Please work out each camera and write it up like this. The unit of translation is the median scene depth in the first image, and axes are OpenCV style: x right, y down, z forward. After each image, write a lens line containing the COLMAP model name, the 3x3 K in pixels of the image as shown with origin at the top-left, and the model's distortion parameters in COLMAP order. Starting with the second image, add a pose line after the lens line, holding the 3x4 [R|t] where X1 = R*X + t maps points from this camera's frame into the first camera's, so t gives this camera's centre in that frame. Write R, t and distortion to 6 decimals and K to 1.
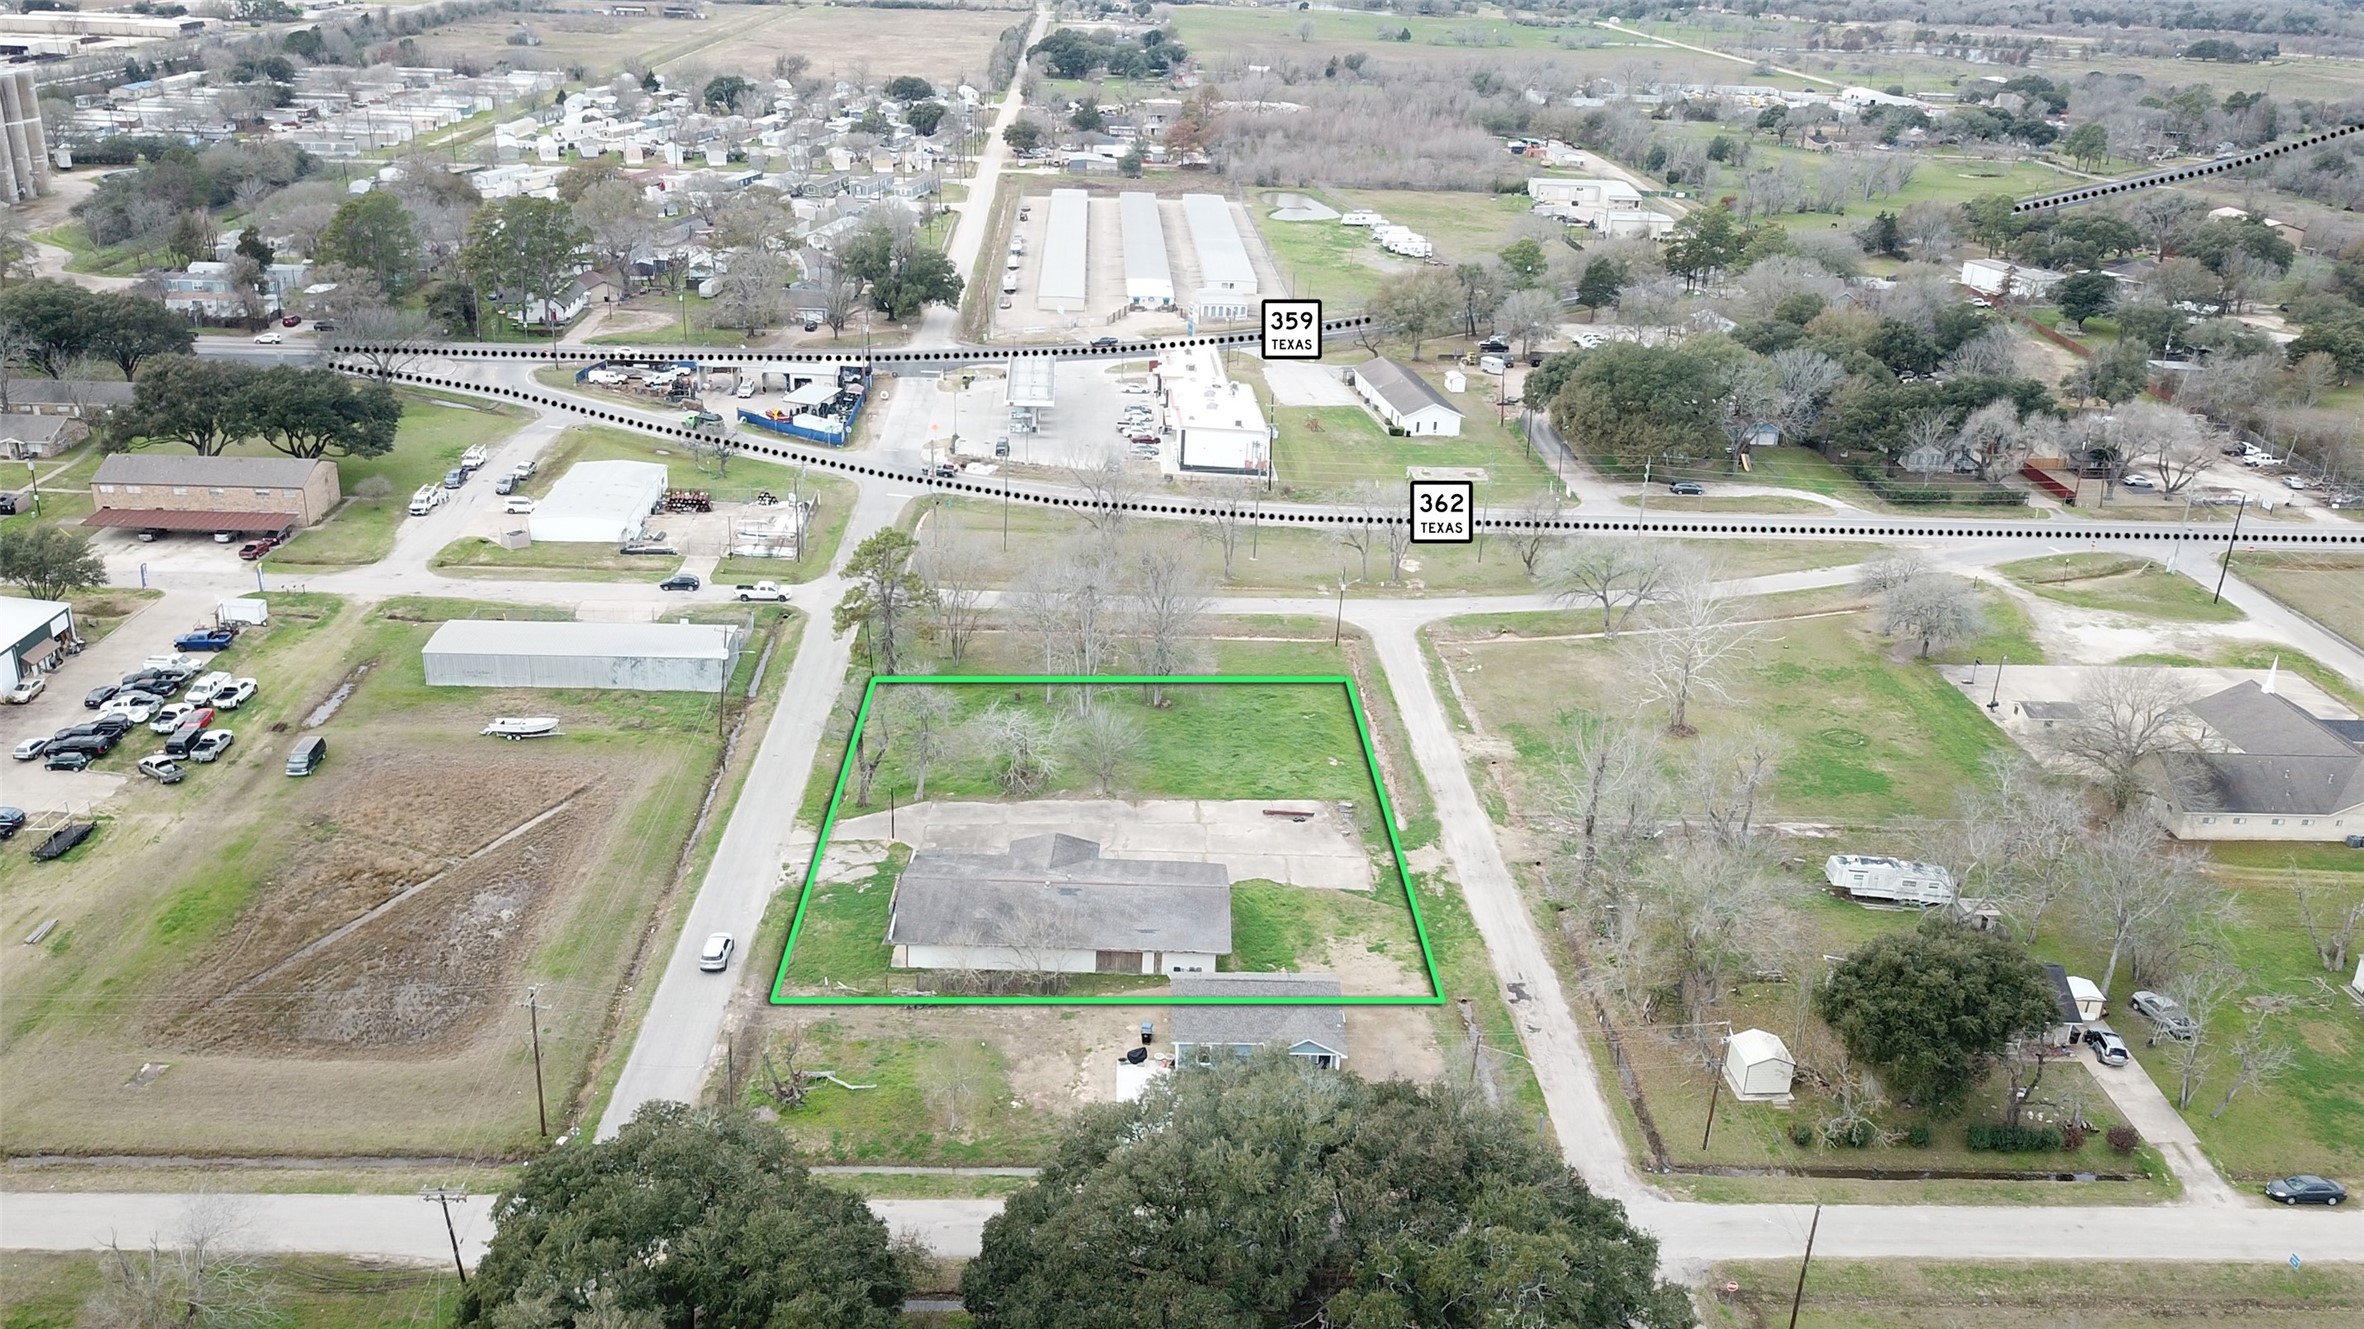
lens RADIAL K [[1908.7, 0, 1167.0], [0, 1908.7, 652.6], [0, 0, 1]] dist [0.004913, -0.008203]
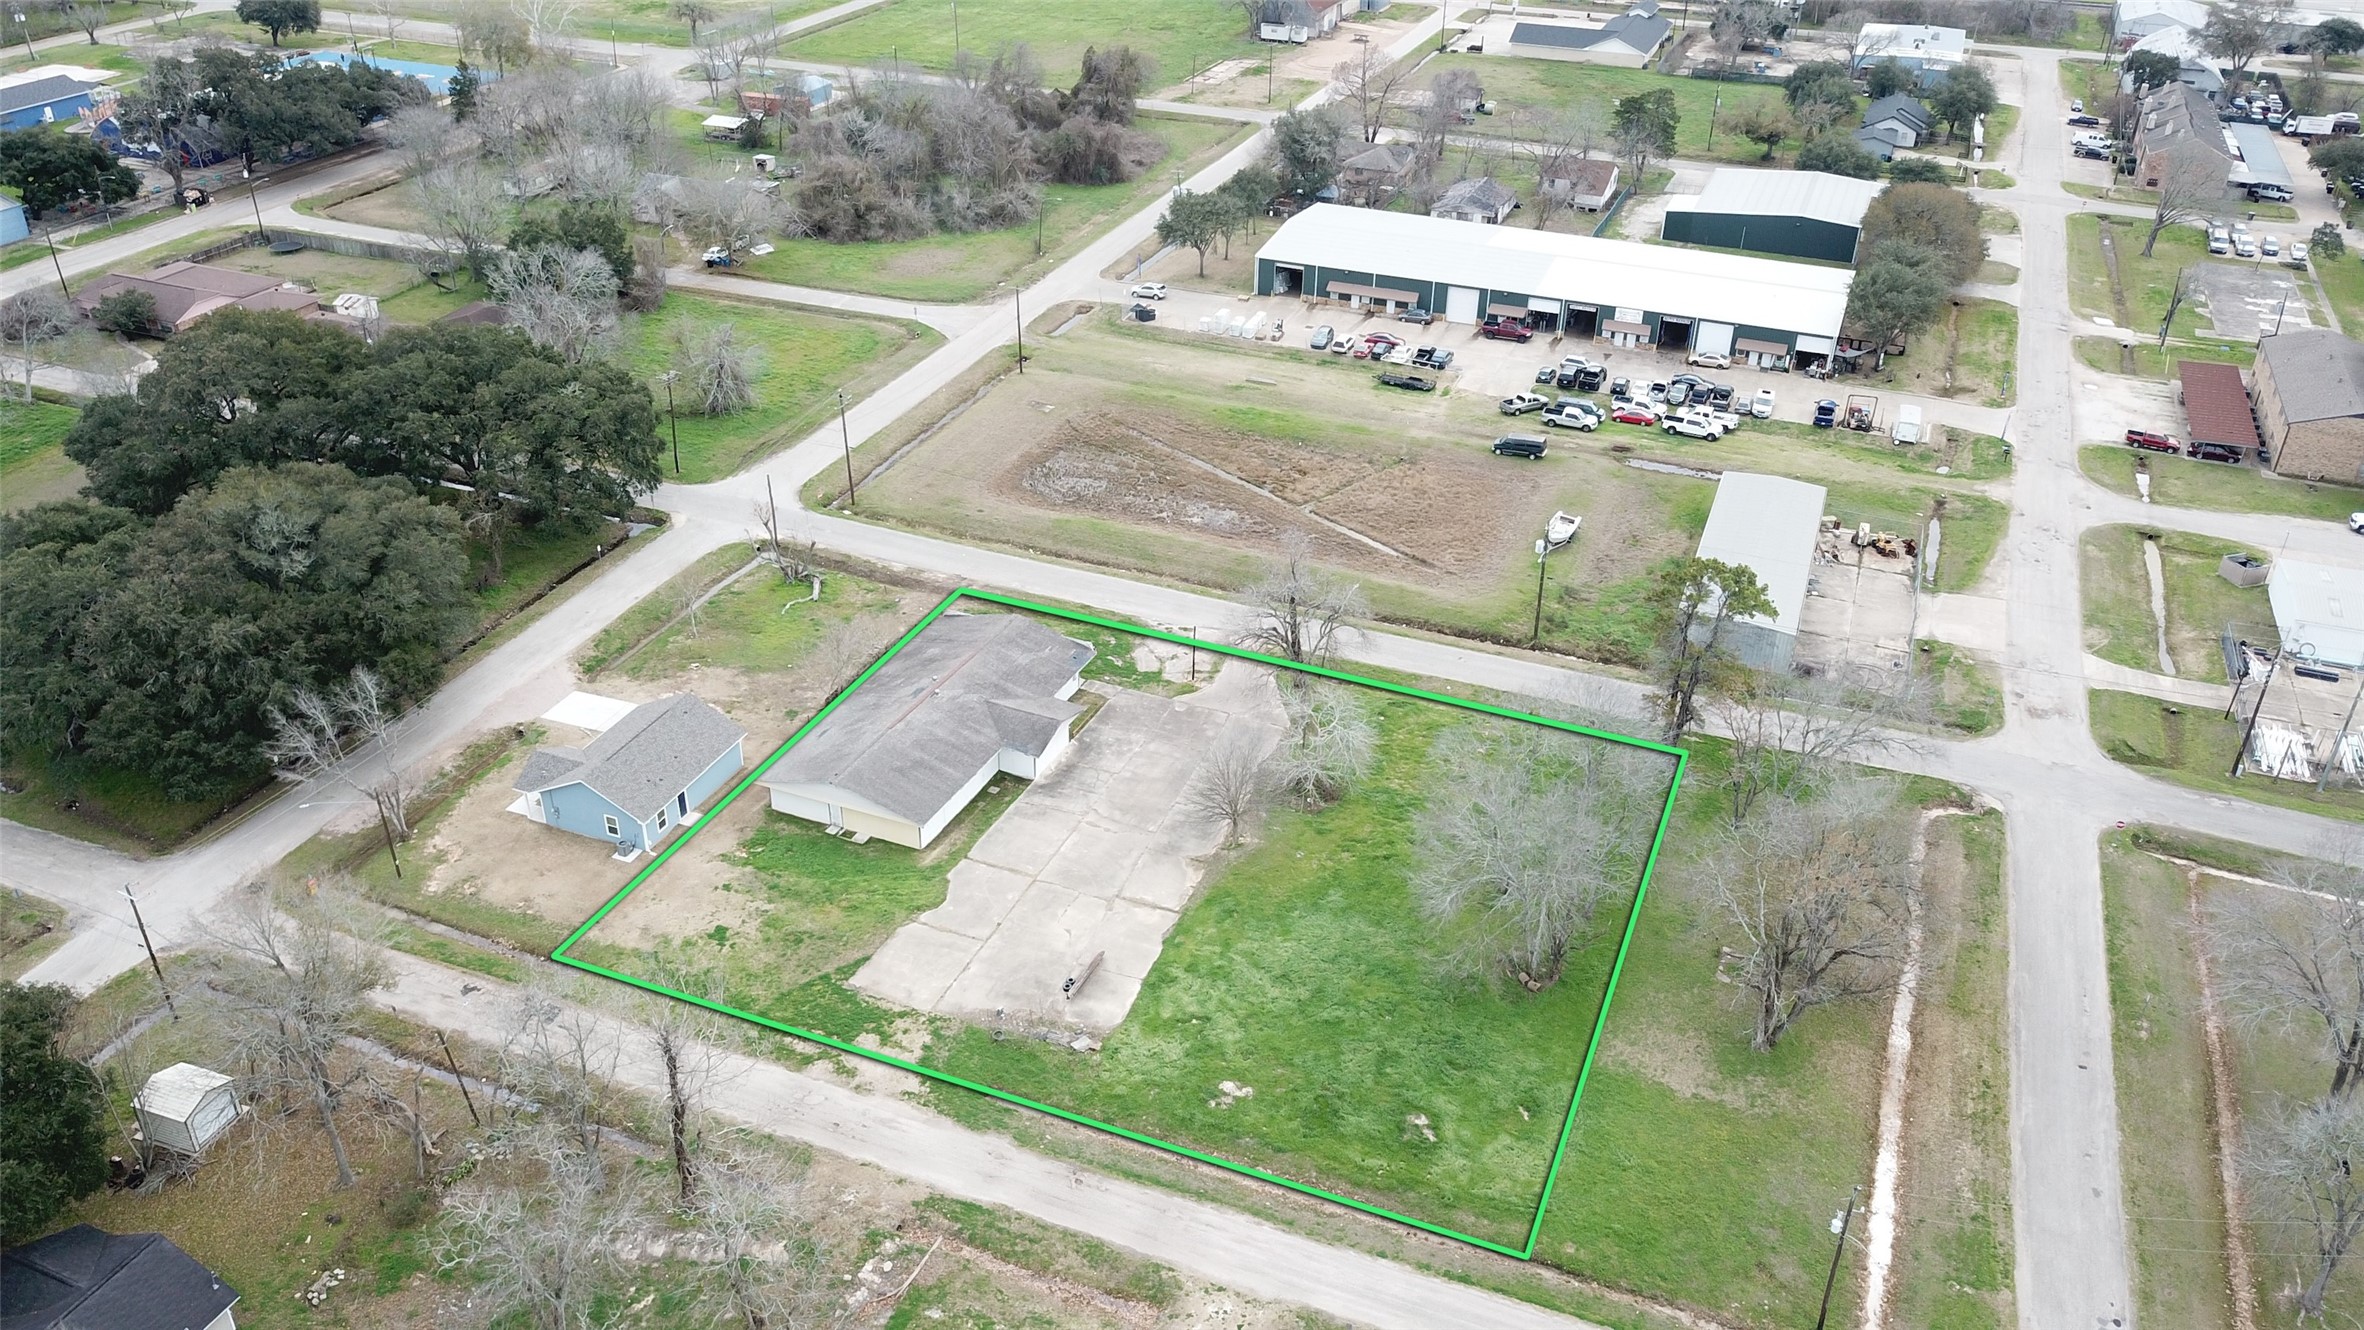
lens RADIAL K [[1850.9, 0, 1167.2], [0, 1850.9, 665.5], [0, 0, 1]] dist [0.007870, 0.007979]
pose [[-0.406508, 0.423737, -0.809444, 0.471493], [-0.360039, 0.739963, 0.568178, -0.334399], [0.839717, 0.522400, -0.148239, 0.931232]]
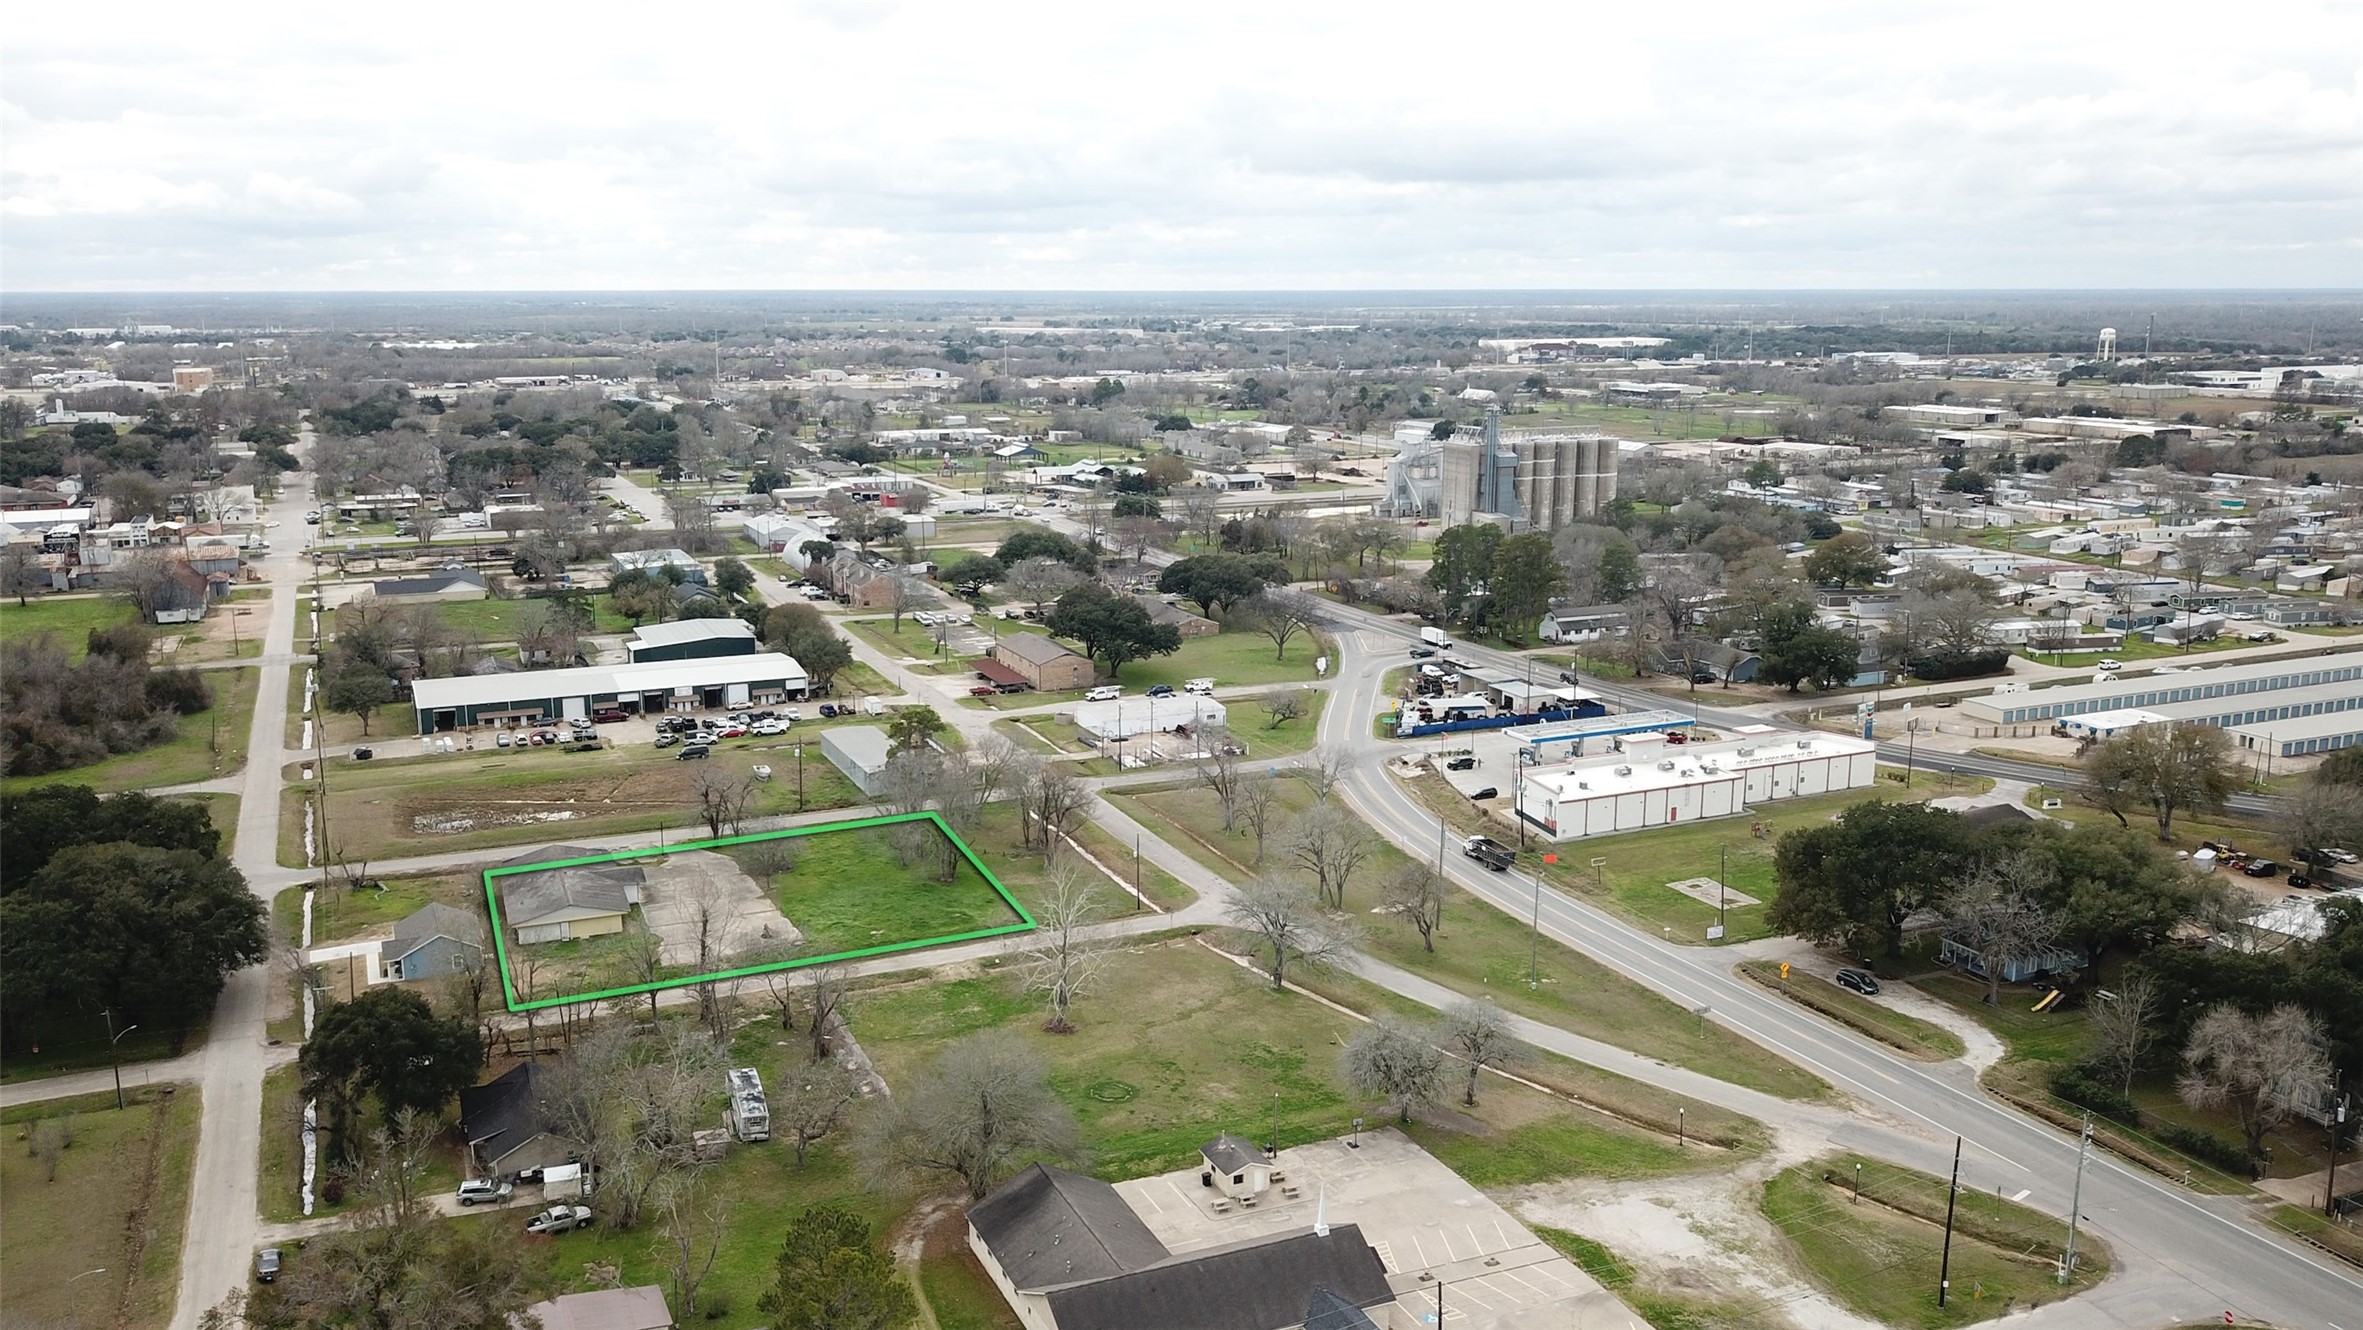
lens RADIAL K [[1859.4, 0, 1191.1], [0, 1859.4, 680.6], [0, 0, 1]] dist [0.062564, -0.109721]
pose [[0.385087, 0.155946, -0.909609, 1.164358], [-0.329063, 0.944039, 0.022538, -0.179423], [0.862221, 0.290640, 0.414854, 0.579417]]
